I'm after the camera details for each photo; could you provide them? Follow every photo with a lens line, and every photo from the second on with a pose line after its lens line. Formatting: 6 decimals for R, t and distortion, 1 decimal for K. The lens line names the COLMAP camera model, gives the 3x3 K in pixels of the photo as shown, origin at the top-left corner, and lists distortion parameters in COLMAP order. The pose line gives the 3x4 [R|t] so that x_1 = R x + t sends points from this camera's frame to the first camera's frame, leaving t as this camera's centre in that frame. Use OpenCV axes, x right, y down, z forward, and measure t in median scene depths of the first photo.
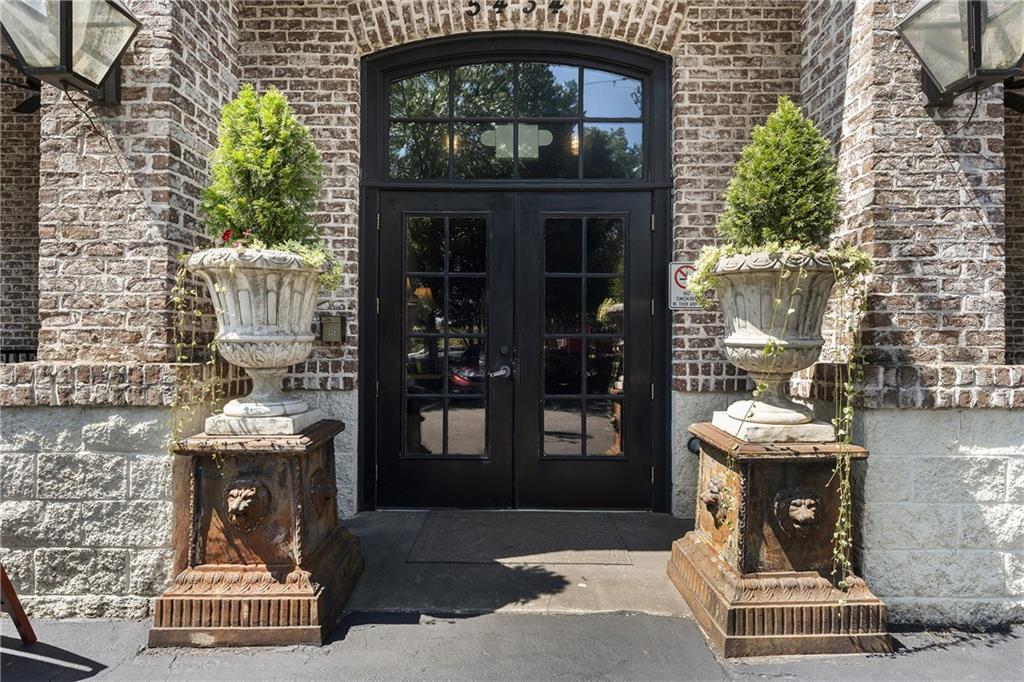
lens RADIAL K [[540.0, 0, 514.5], [0, 540.0, 343.4], [0, 0, 1]] dist [-0.004622, -0.000877]
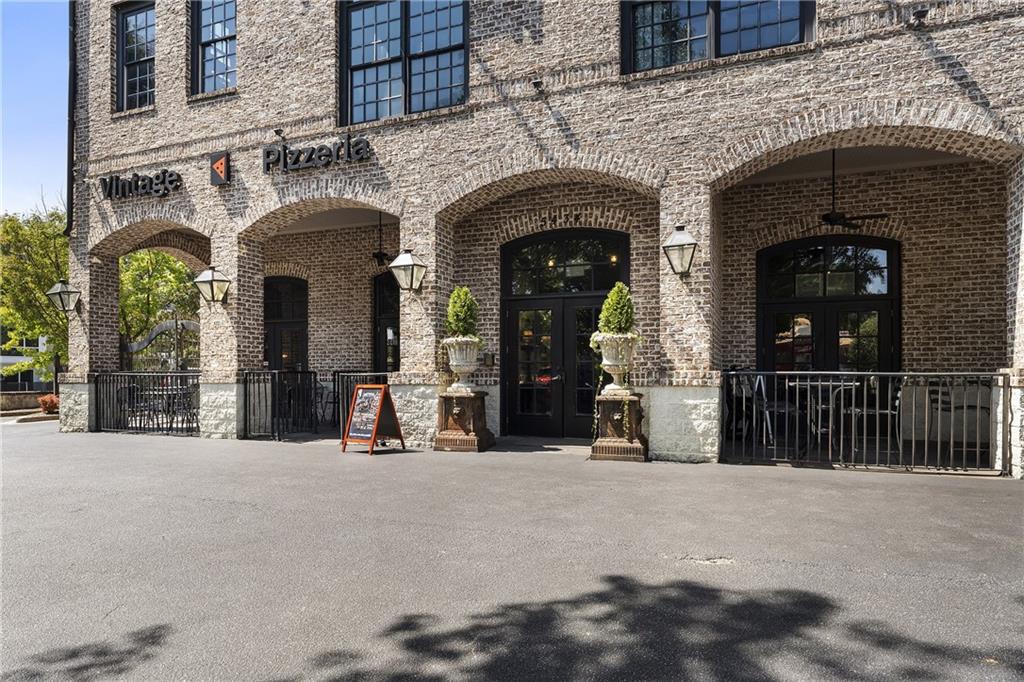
lens RADIAL K [[594.2, 0, 506.8], [0, 594.2, 369.7], [0, 0, 1]] dist [-0.002191, -0.002728]
pose [[0.930171, -0.006268, -0.367072, 1.045782], [0.006842, 0.999977, 0.000263, 0.025274], [0.367062, -0.002756, 0.930192, -2.129273]]
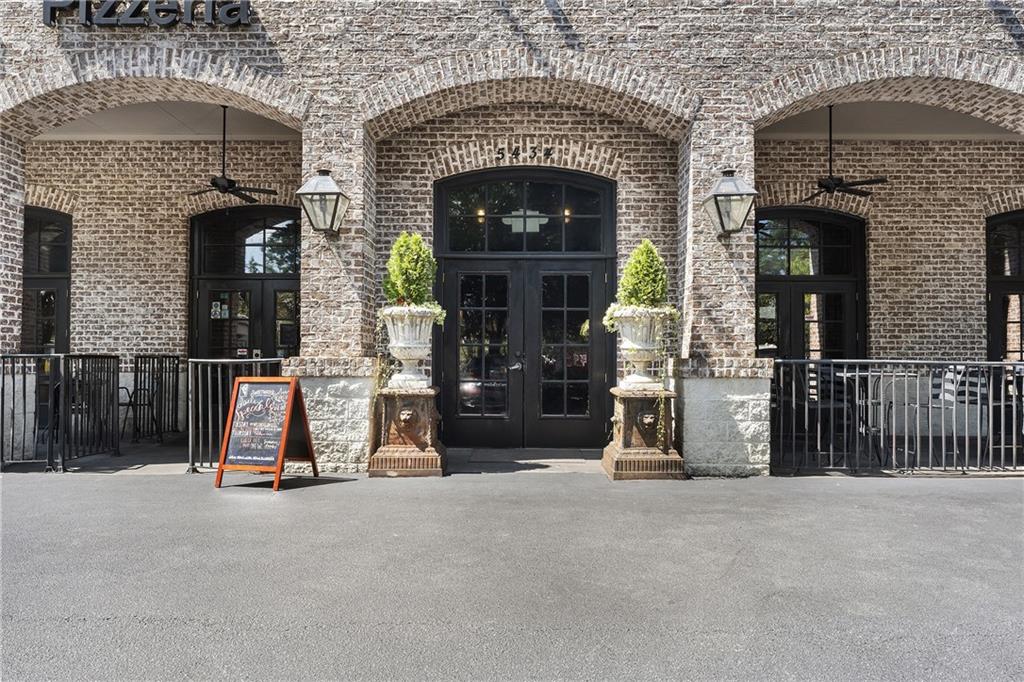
lens RADIAL K [[682.1, 0, 510.4], [0, 682.1, 343.3], [0, 0, 1]] dist [-0.002684, 0.000010]
pose [[0.999873, 0.000150, -0.015955, -0.012789], [-0.000470, 0.999799, -0.020064, 0.034330], [0.015949, 0.020069, 0.999671, -1.693254]]
